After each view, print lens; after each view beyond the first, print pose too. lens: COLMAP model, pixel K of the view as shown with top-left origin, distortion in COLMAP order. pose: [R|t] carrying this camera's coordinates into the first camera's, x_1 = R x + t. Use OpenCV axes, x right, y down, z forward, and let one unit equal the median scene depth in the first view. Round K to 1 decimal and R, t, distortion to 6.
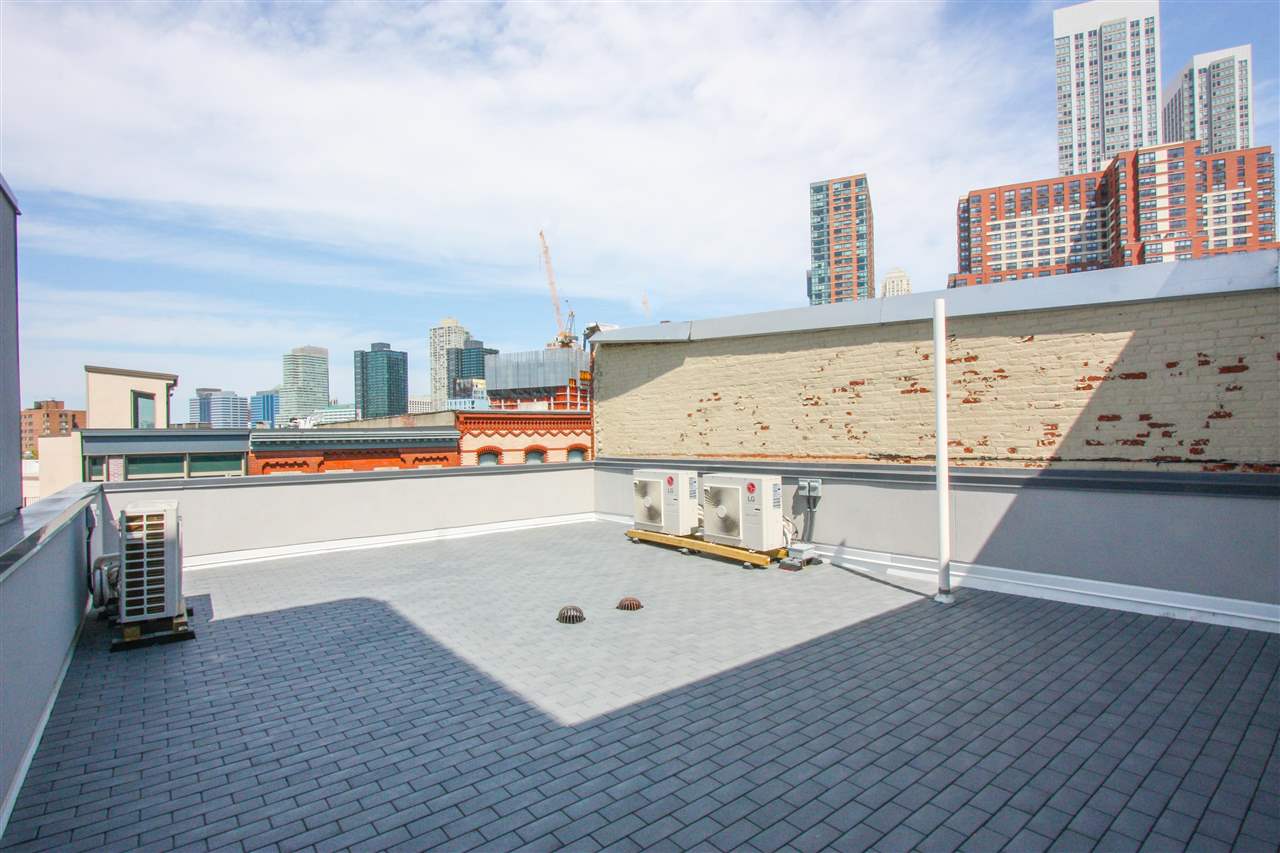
lens RADIAL K [[612.6, 0, 652.3], [0, 612.6, 440.9], [0, 0, 1]] dist [-0.012539, 0.000534]
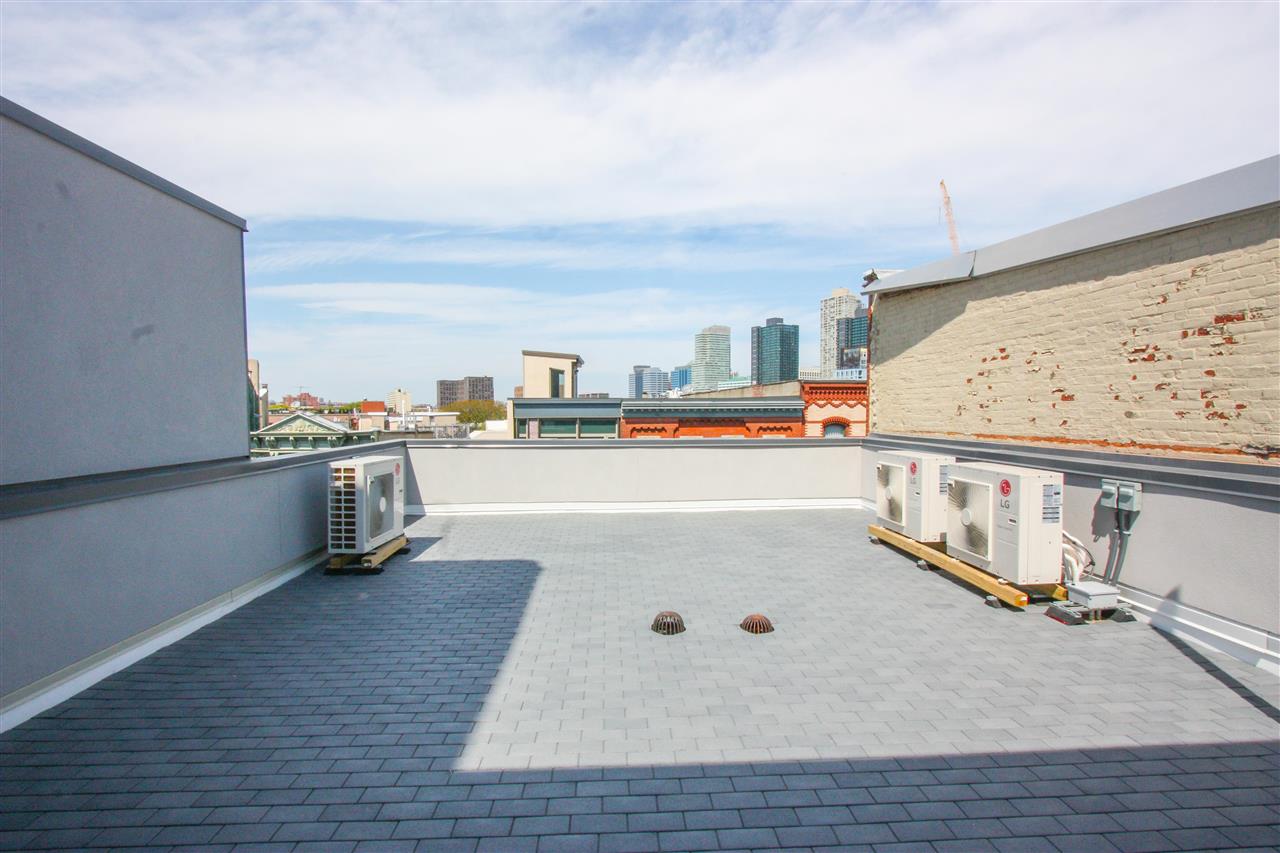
lens RADIAL K [[608.8, 0, 638.8], [0, 608.8, 440.6], [0, 0, 1]] dist [-0.014965, 0.000263]
pose [[0.807634, 0.042751, -0.588132, 0.216118], [-0.014285, 0.998494, 0.052963, -0.003700], [0.589511, -0.034374, 0.807029, 0.223604]]
